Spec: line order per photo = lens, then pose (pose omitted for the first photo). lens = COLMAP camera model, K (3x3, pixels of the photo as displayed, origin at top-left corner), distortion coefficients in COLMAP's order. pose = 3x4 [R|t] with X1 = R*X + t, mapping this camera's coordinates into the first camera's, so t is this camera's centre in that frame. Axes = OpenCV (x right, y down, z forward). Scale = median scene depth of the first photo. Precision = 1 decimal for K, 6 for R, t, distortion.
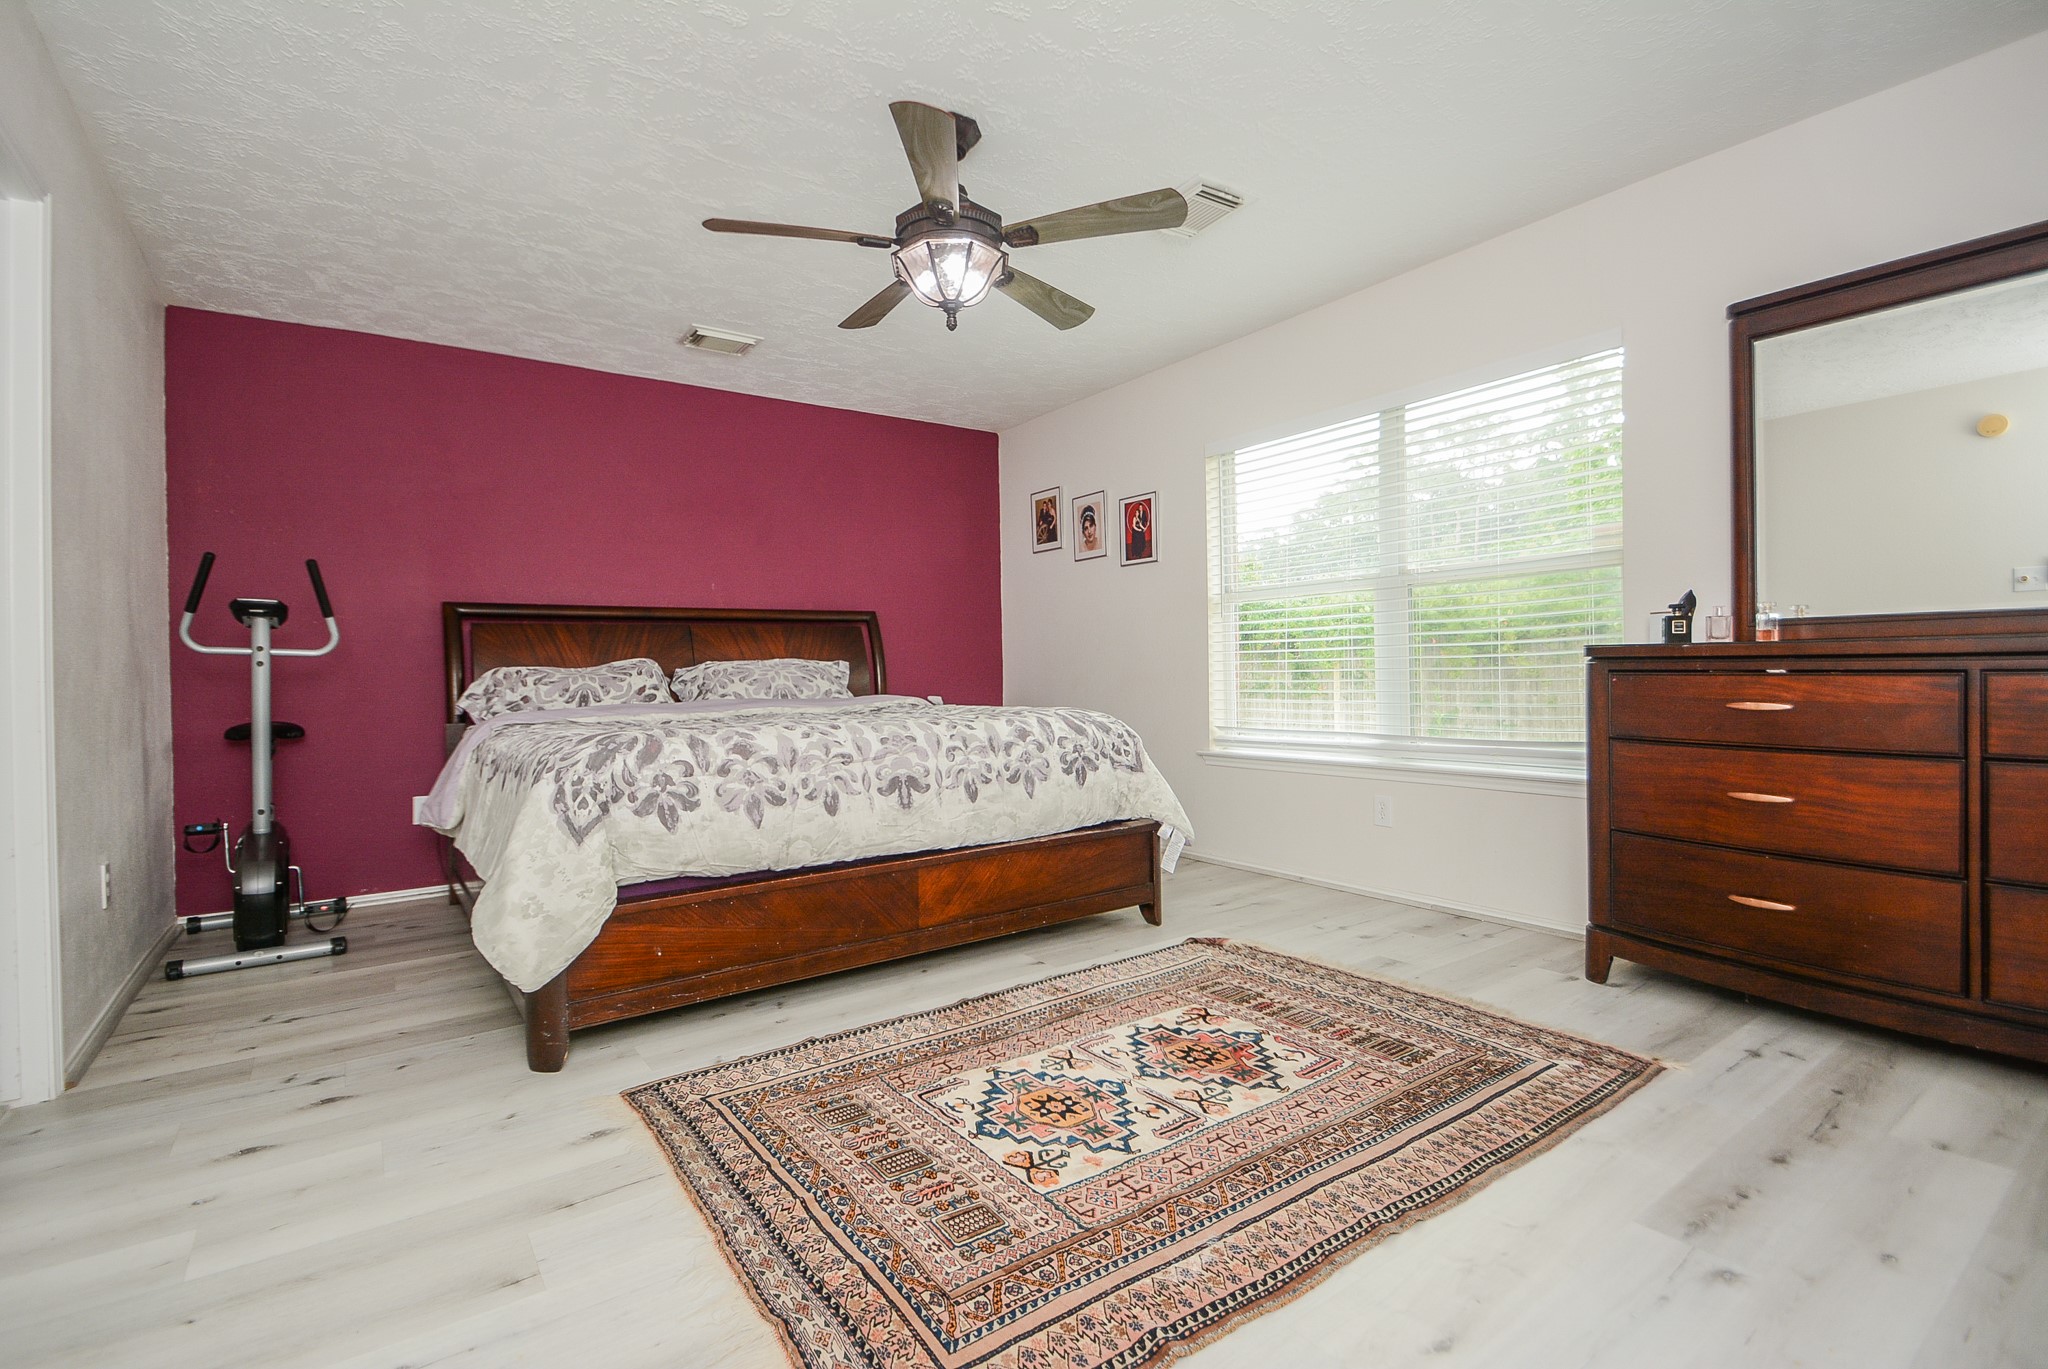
lens RADIAL K [[998.6, 0, 971.2], [0, 998.6, 672.9], [0, 0, 1]] dist [-0.004091, -0.001221]
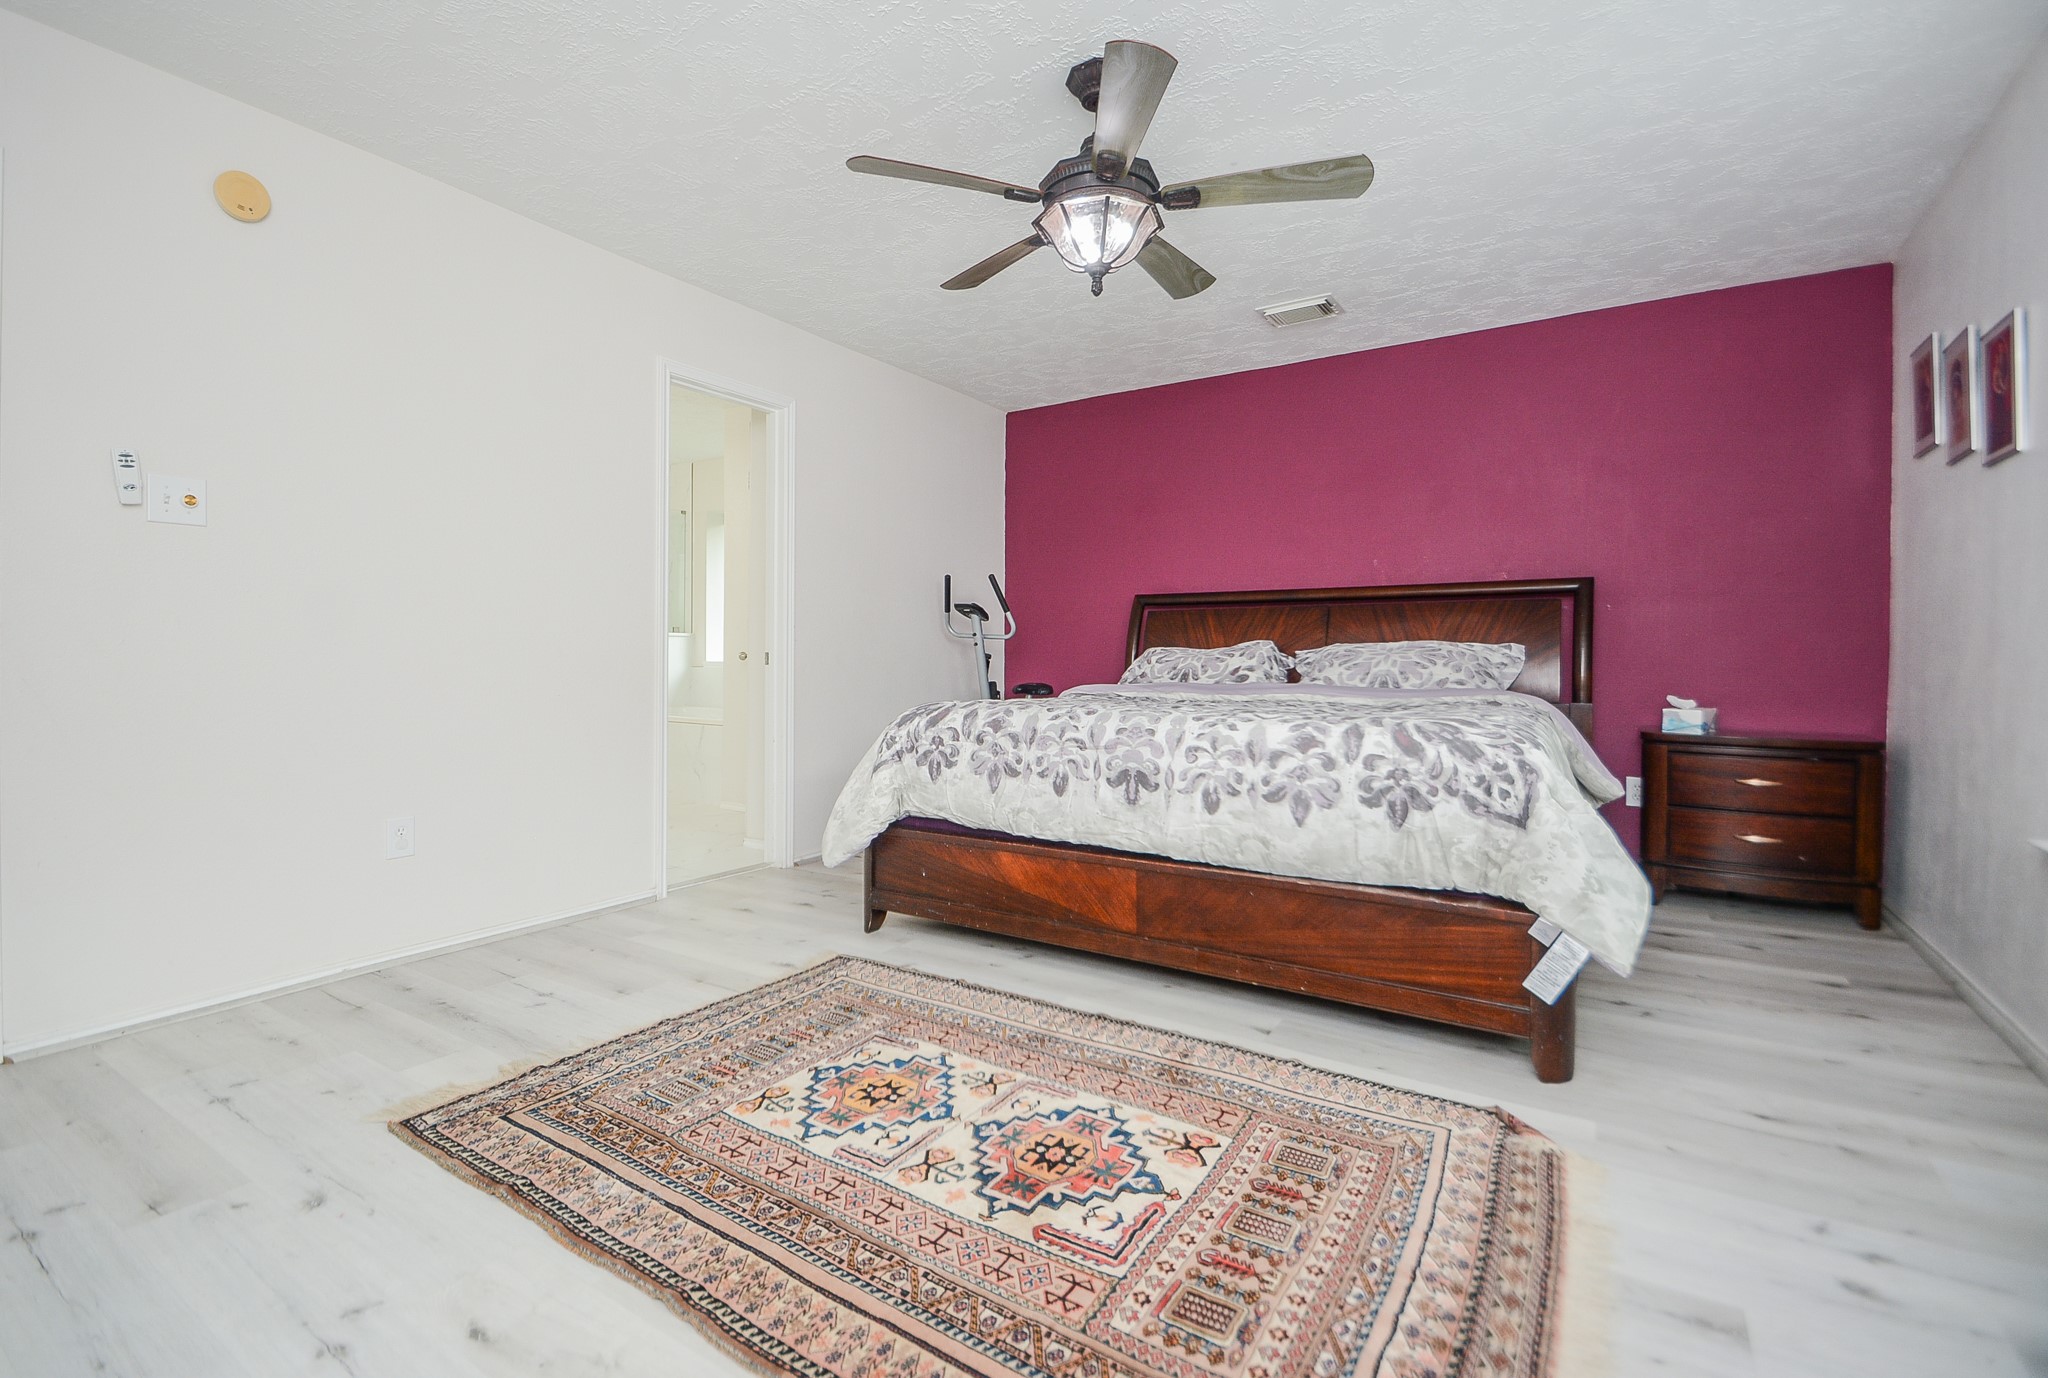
lens RADIAL K [[1004.8, 0, 1021.5], [0, 1004.8, 653.1], [0, 0, 1]] dist [0.022478, -0.018785]
pose [[0.312733, 0.018576, -0.949659, 0.846881], [-0.007615, 0.999826, 0.017050, -0.024952], [0.949811, 0.001899, 0.312820, 0.627181]]
